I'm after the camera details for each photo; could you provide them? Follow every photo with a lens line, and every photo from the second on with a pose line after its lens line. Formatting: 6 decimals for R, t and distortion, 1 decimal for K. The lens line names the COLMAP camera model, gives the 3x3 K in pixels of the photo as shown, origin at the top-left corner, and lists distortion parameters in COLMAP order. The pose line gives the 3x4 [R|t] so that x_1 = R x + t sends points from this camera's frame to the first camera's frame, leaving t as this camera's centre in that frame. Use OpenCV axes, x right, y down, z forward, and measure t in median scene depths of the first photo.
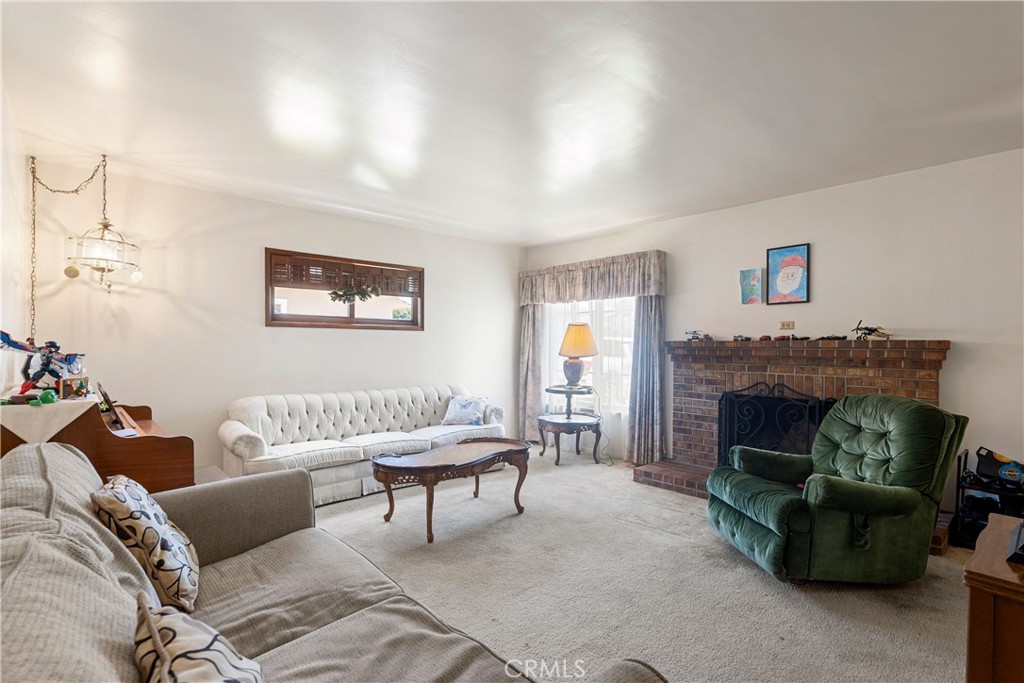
lens RADIAL K [[482.2, 0, 515.0], [0, 482.2, 342.5], [0, 0, 1]] dist [-0.012515, 0.000158]
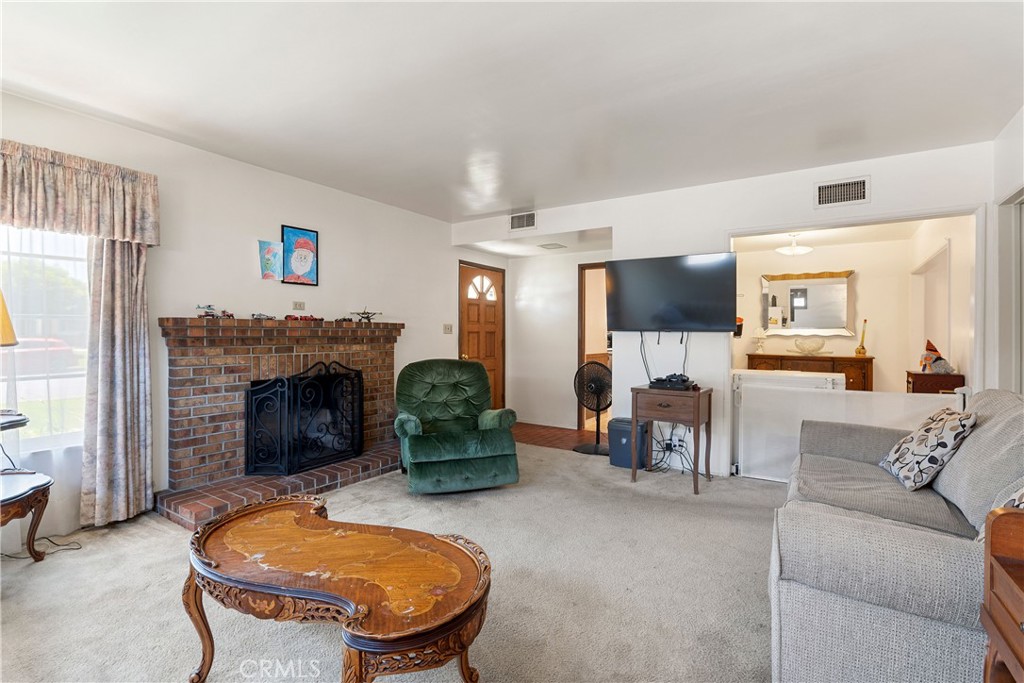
lens RADIAL K [[478.6, 0, 511.6], [0, 478.6, 332.5], [0, 0, 1]] dist [-0.003351, 0.000217]
pose [[-0.235871, -0.003849, 0.971777, -0.477157], [-0.011141, 0.999937, 0.001256, 0.013233], [-0.971721, -0.010530, -0.235899, 0.733849]]
